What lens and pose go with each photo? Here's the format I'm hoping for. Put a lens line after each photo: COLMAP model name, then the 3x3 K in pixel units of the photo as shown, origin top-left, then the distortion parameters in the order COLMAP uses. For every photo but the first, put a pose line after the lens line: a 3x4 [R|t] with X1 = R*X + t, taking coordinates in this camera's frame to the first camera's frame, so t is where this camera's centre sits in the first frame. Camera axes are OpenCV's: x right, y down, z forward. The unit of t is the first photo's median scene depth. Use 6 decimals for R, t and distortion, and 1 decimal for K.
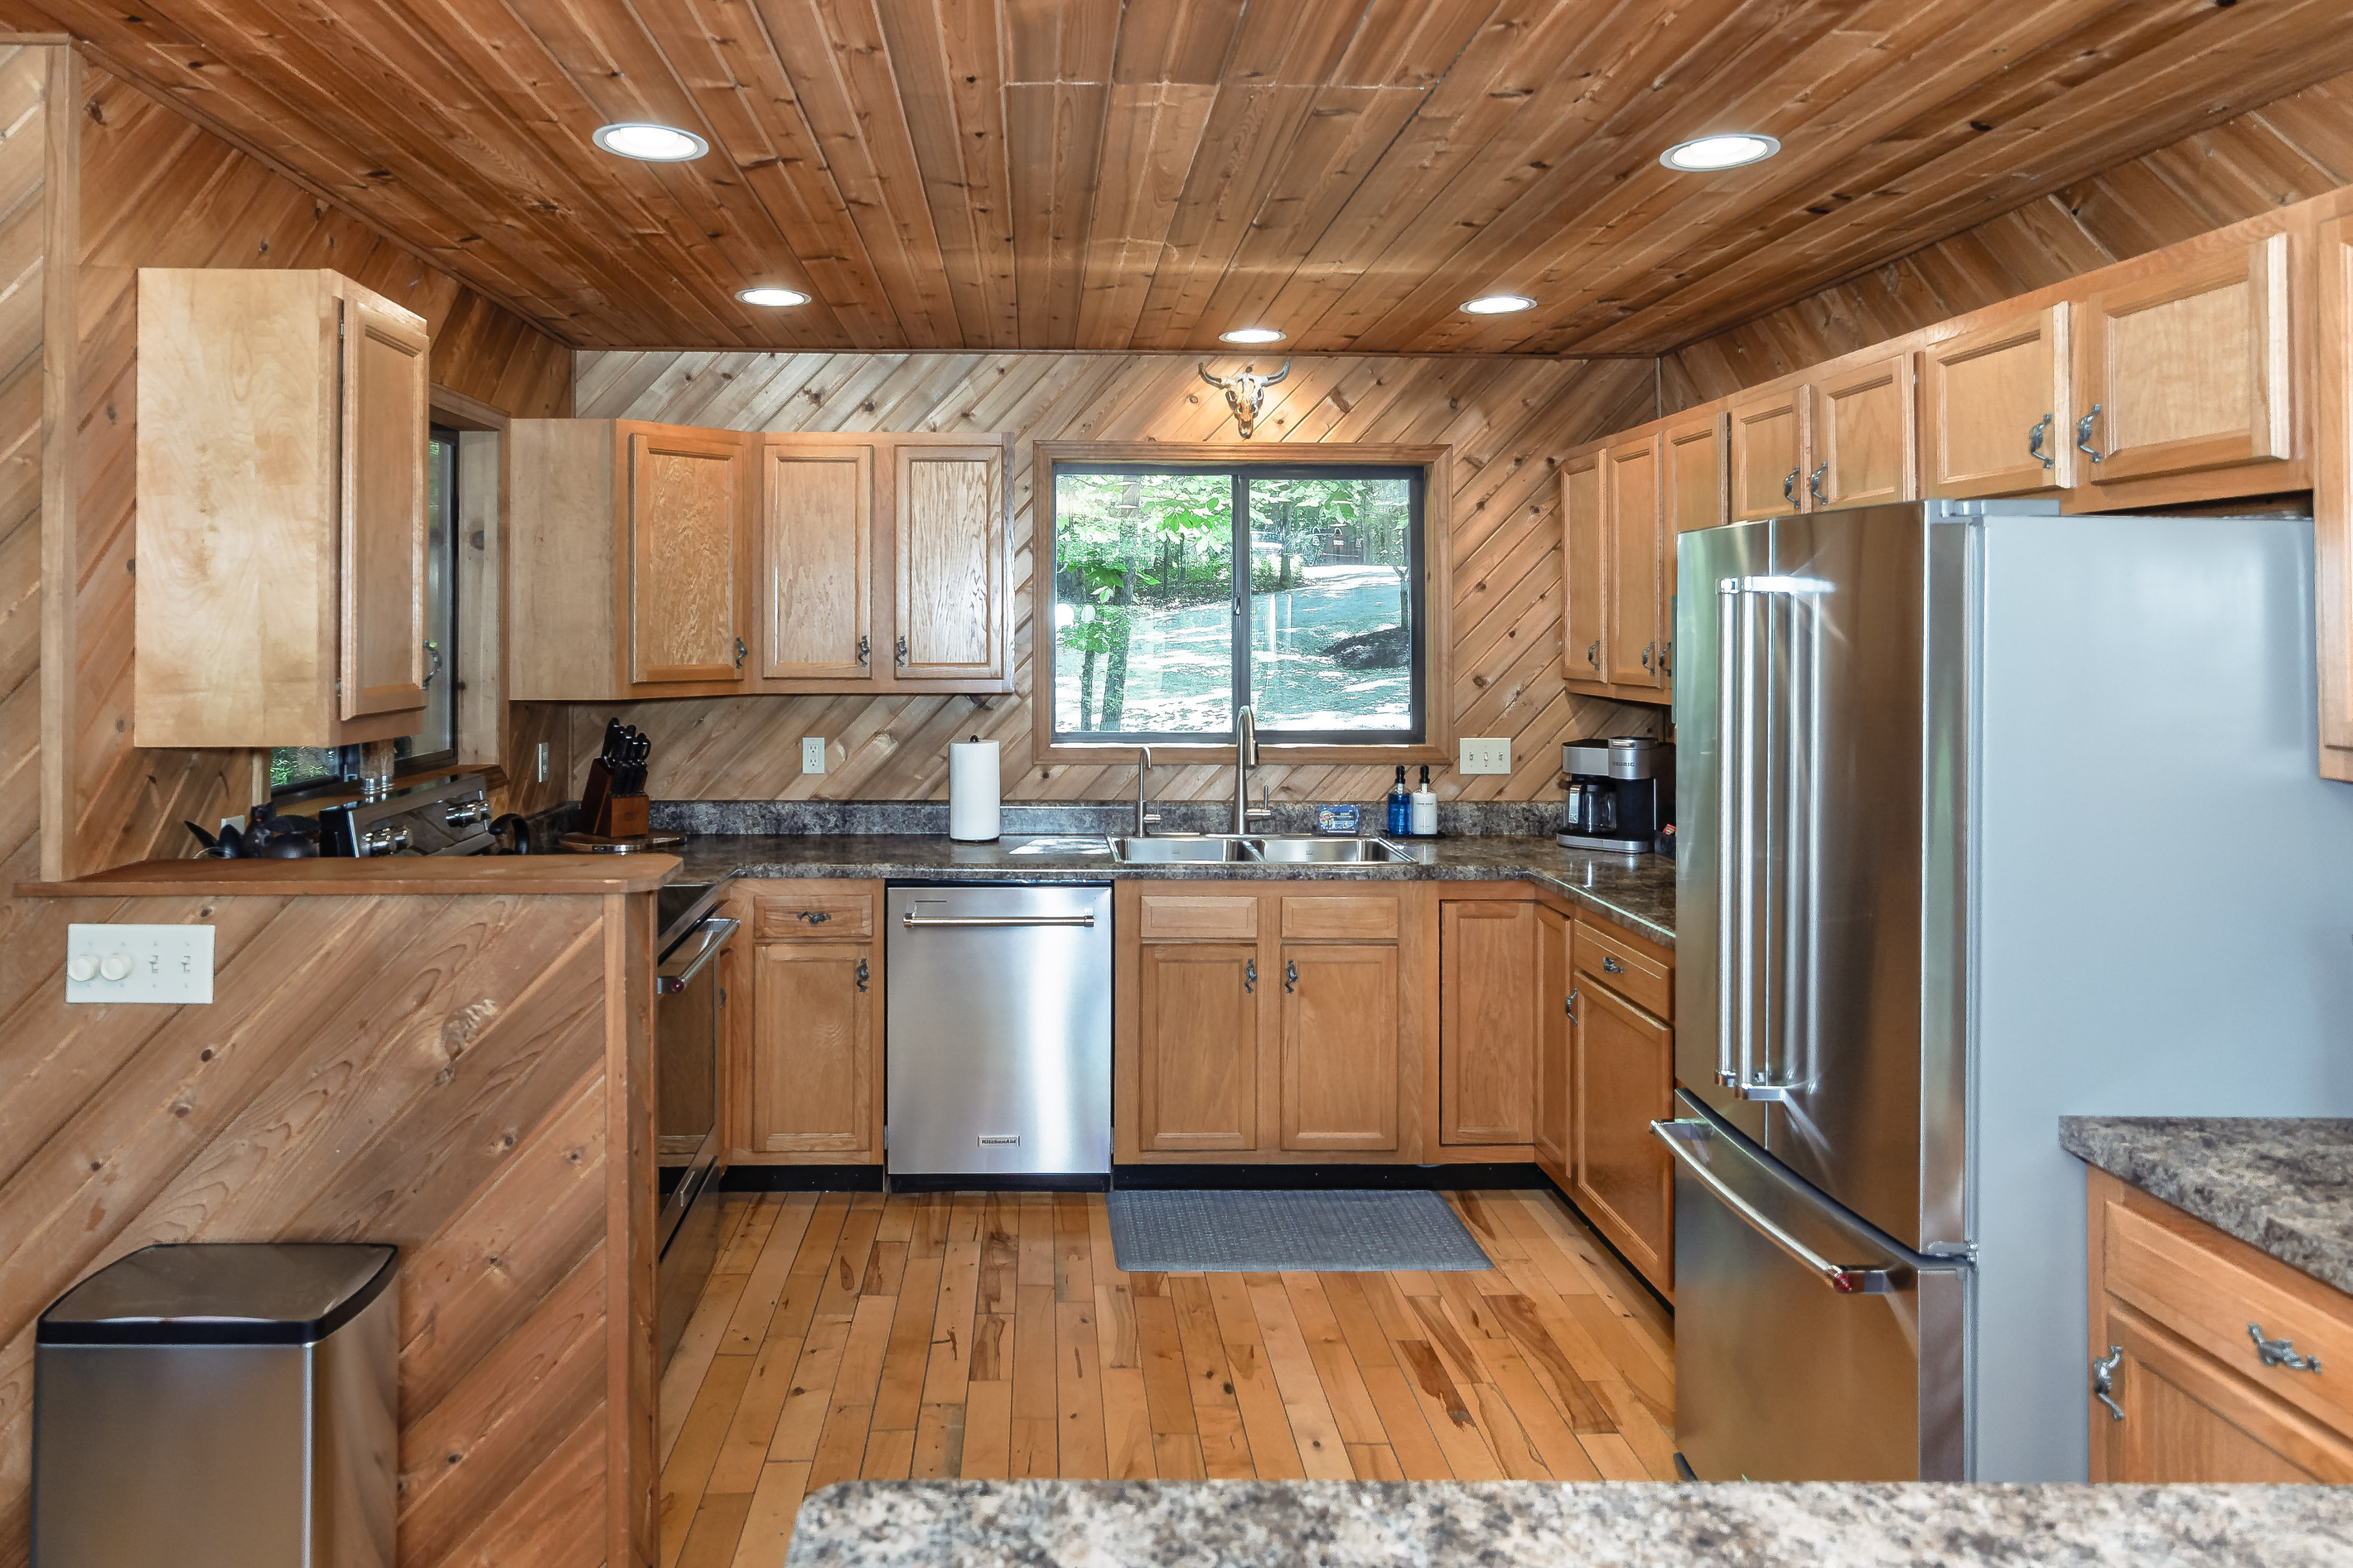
lens RADIAL K [[1482.8, 0, 1069.1], [0, 1482.8, 613.6], [0, 0, 1]] dist [0.005926, -0.002703]
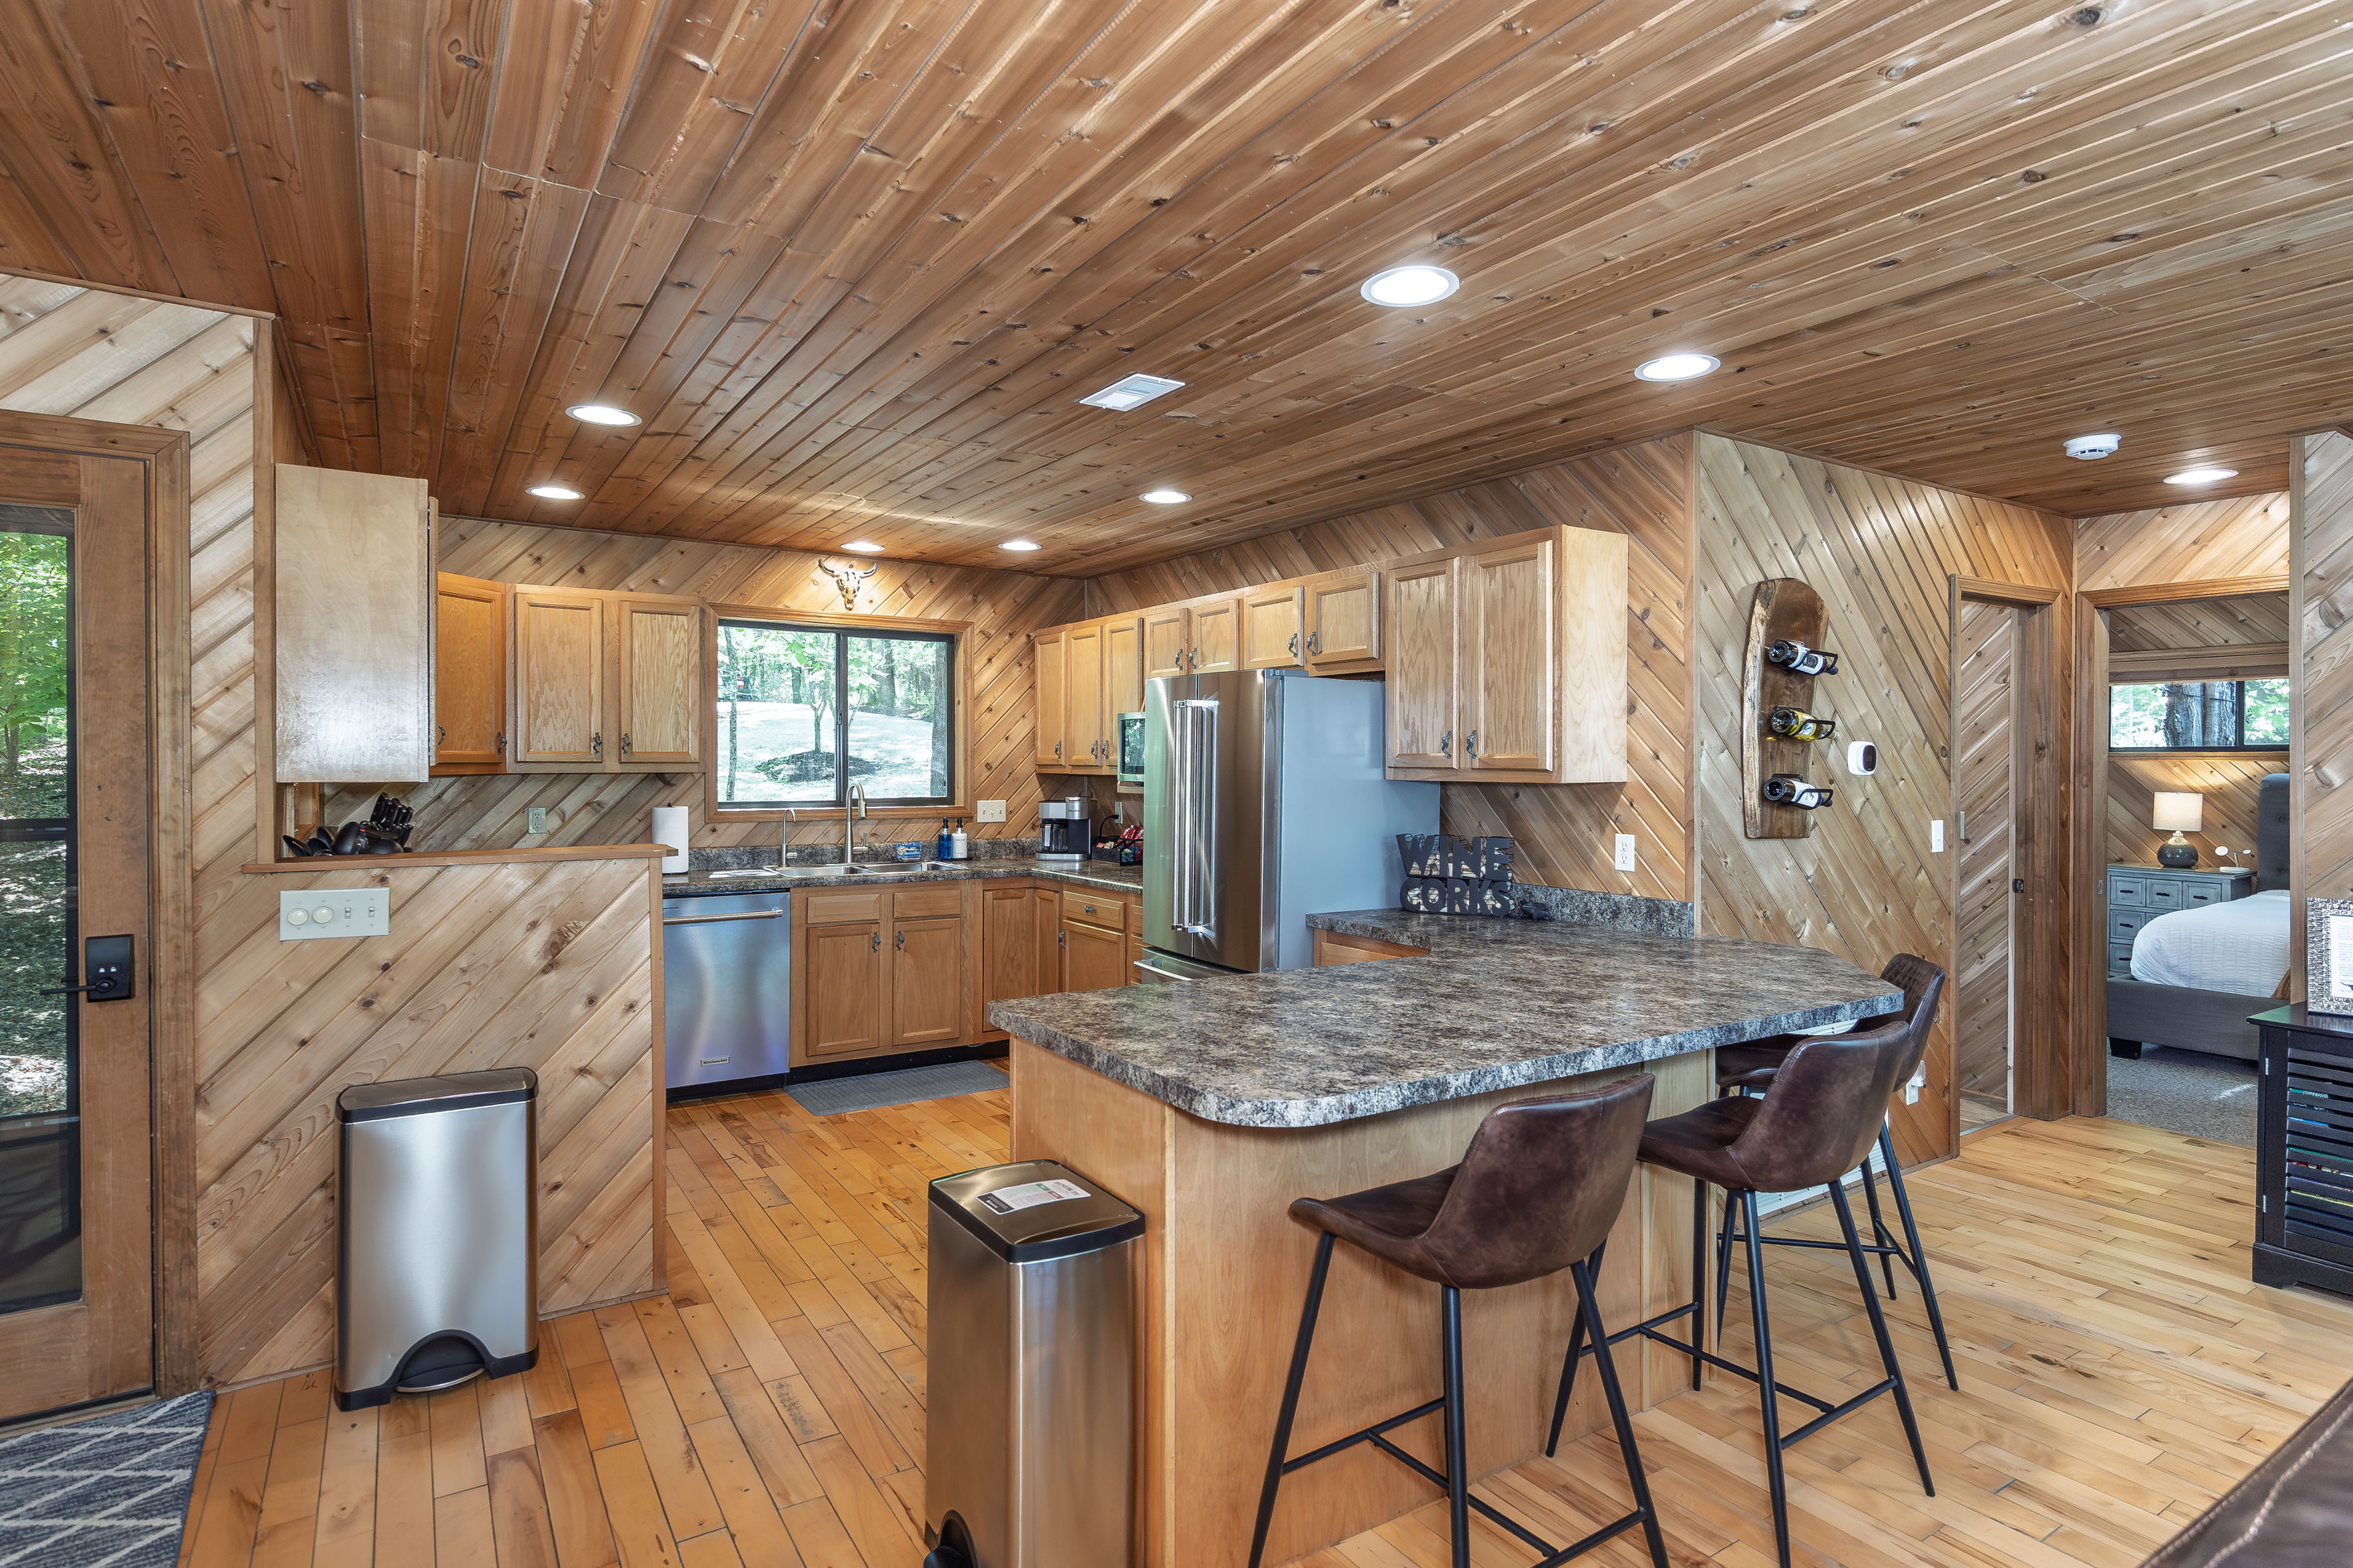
lens RADIAL K [[1195.5, 0, 1185.7], [0, 1195.5, 774.3], [0, 0, 1]] dist [0.007491, 0.000848]
pose [[0.851325, -0.004175, 0.524622, -0.279780], [-0.008093, 0.999745, 0.021089, 0.028375], [-0.524577, -0.022200, 0.851074, -0.302443]]
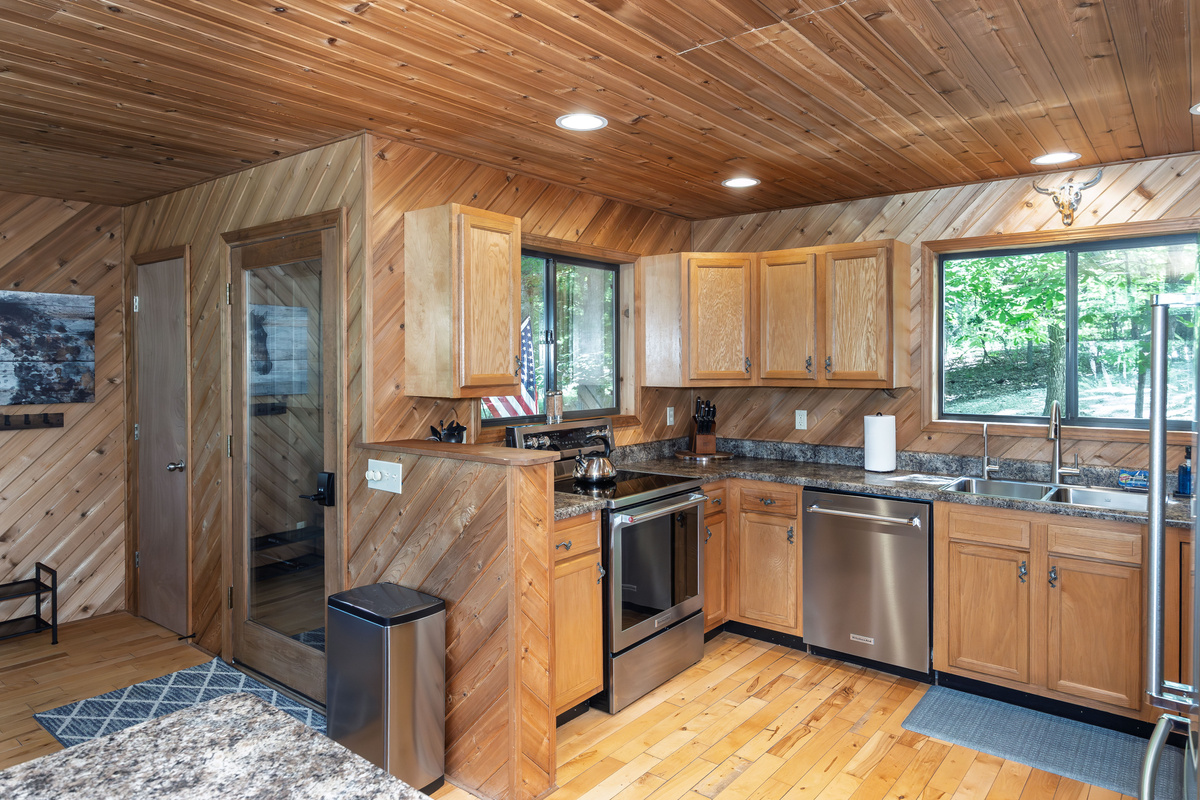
lens RADIAL K [[749.6, 0, 619.0], [0, 749.6, 367.7], [0, 0, 1]] dist [0.003051, -0.004702]
pose [[0.774131, 0.002515, -0.633020, 0.292102], [0.009259, 0.999840, 0.015295, 0.013772], [0.632957, -0.017702, 0.773984, 0.124439]]
